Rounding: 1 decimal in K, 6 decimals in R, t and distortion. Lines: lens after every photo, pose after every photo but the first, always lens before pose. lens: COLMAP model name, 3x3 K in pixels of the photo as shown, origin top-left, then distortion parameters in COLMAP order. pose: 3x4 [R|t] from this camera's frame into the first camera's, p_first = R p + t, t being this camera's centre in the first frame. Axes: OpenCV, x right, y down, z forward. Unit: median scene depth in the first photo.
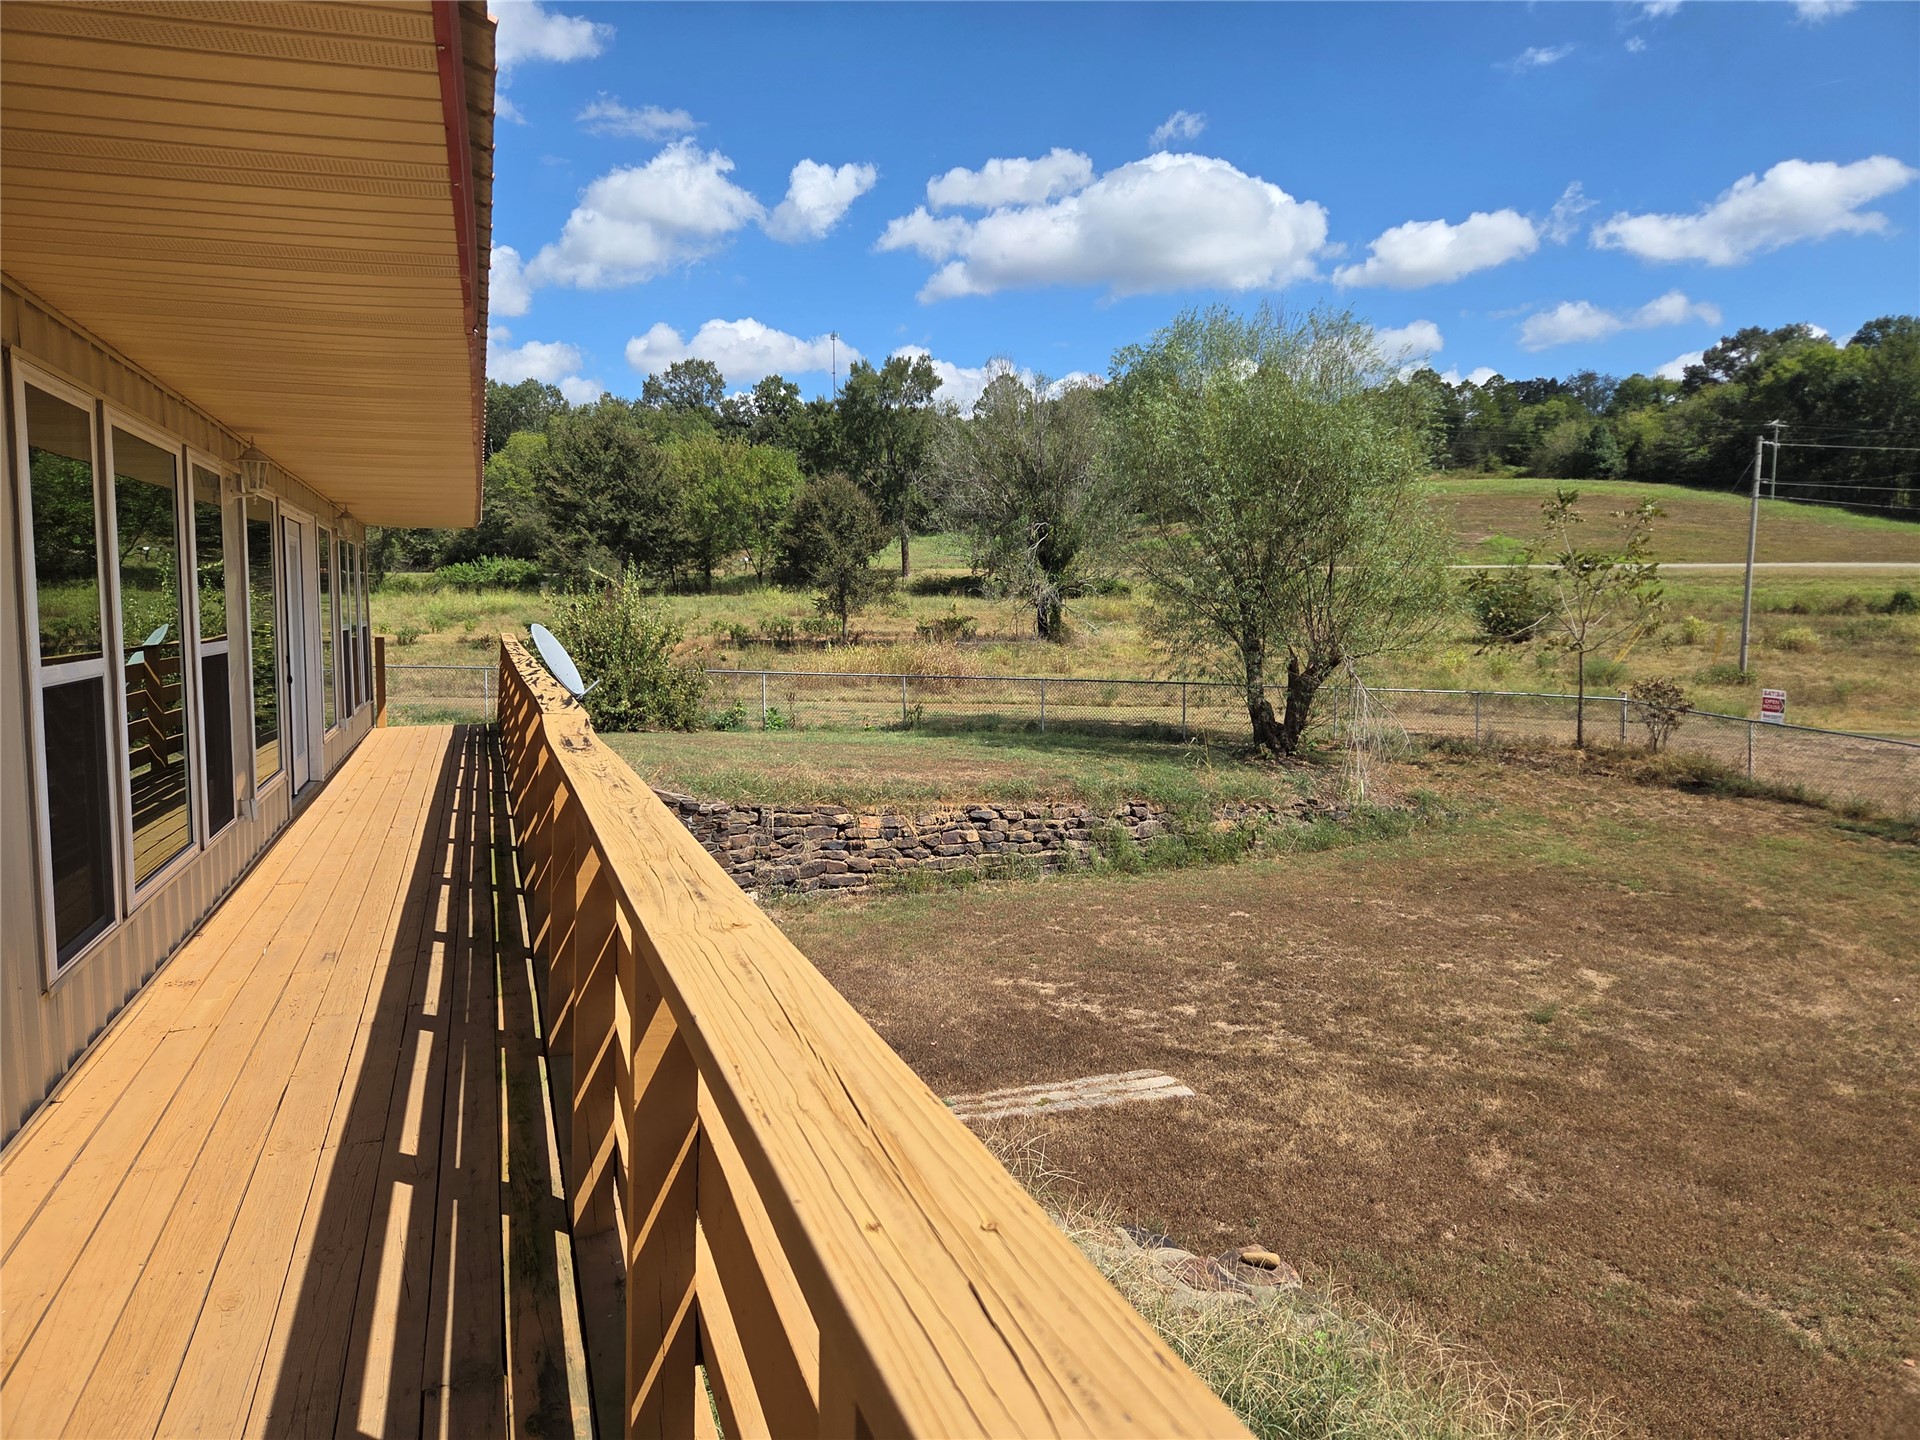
lens RADIAL K [[1271.6, 0, 967.0], [0, 1271.6, 711.6], [0, 0, 1]] dist [0.051171, -0.039535]
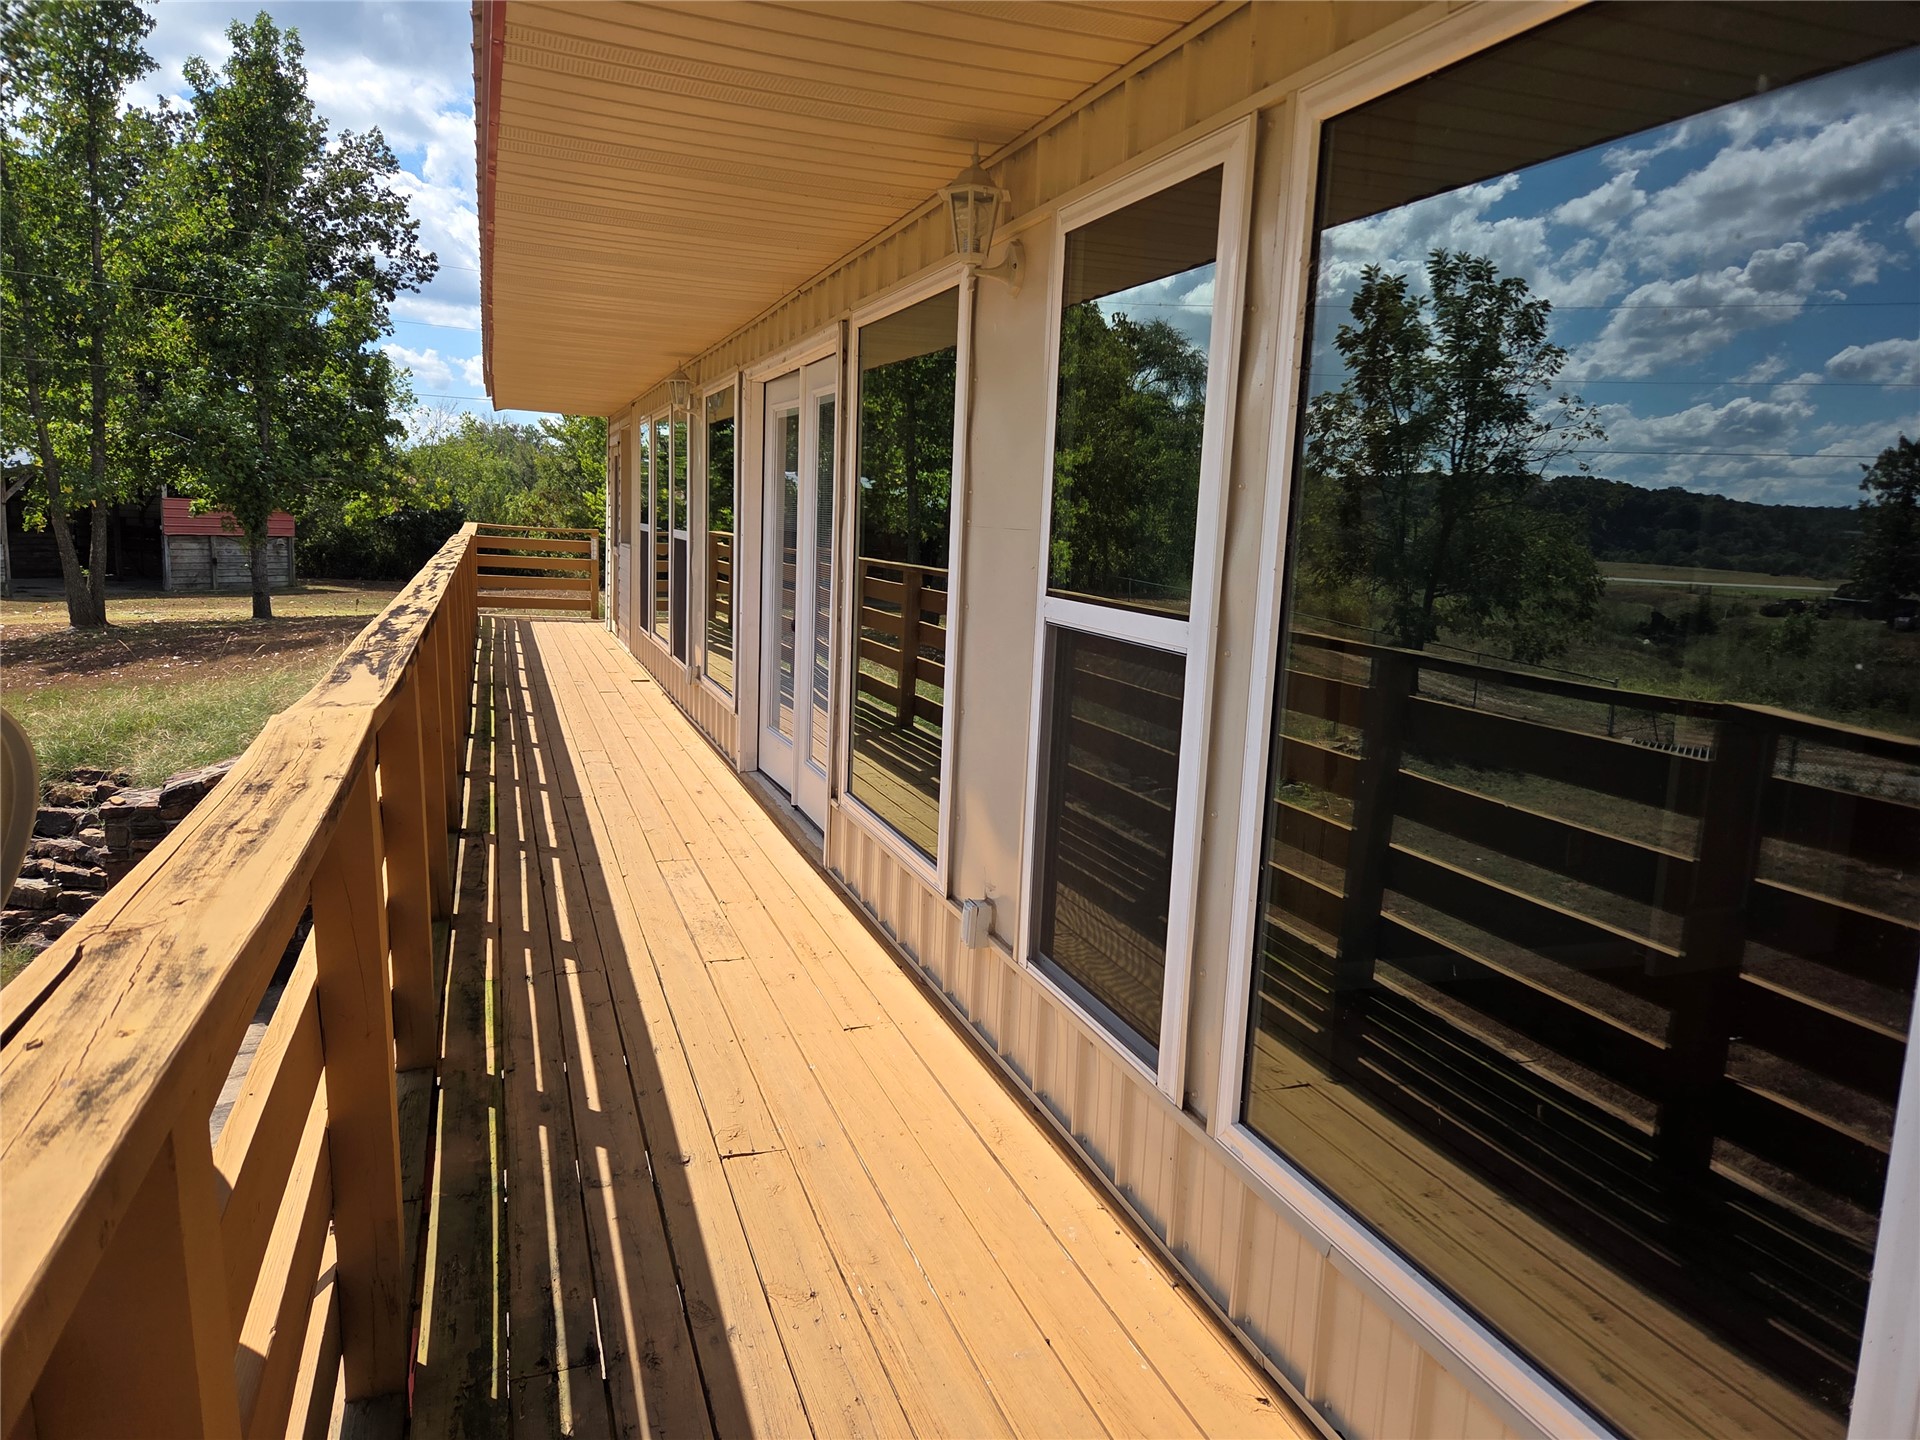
lens RADIAL K [[1270.9, 0, 958.1], [0, 1270.9, 710.5], [0, 0, 1]] dist [0.052280, -0.043645]
pose [[-0.998968, -0.044514, 0.008992, -0.101350], [-0.041217, 0.971843, 0.231995, -0.022008], [-0.019065, 0.231385, -0.972676, 0.267818]]
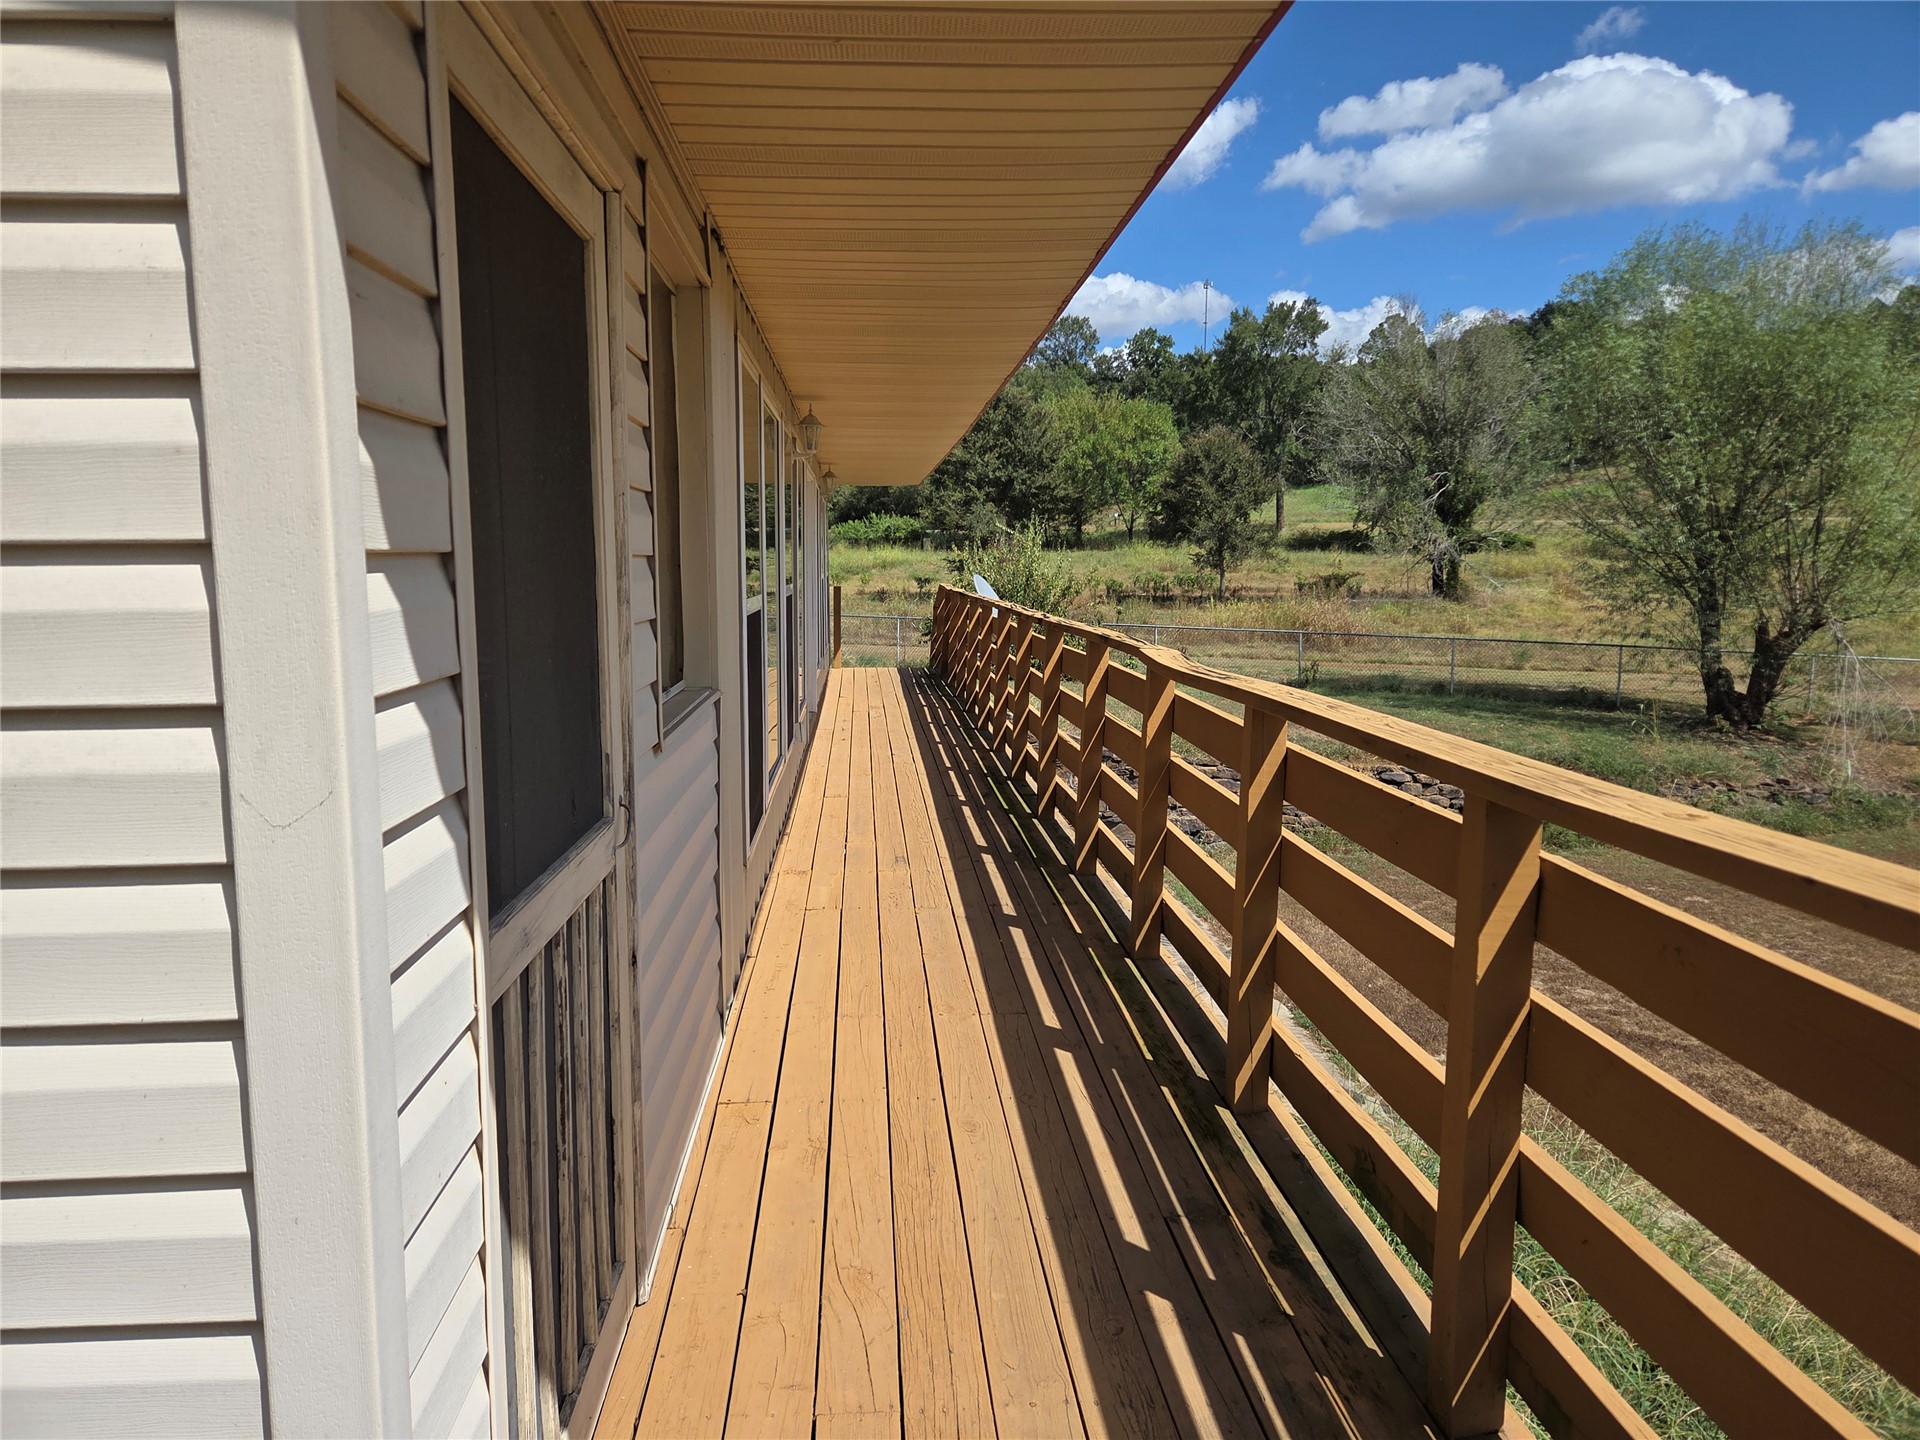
lens RADIAL K [[1271.6, 0, 967.0], [0, 1271.6, 711.6], [0, 0, 1]] dist [0.051171, -0.039535]
pose [[0.961363, 0.036681, -0.272828, -0.012917], [-0.027330, 0.998904, 0.037996, 0.001313], [0.273923, -0.029072, 0.961312, -0.006772]]
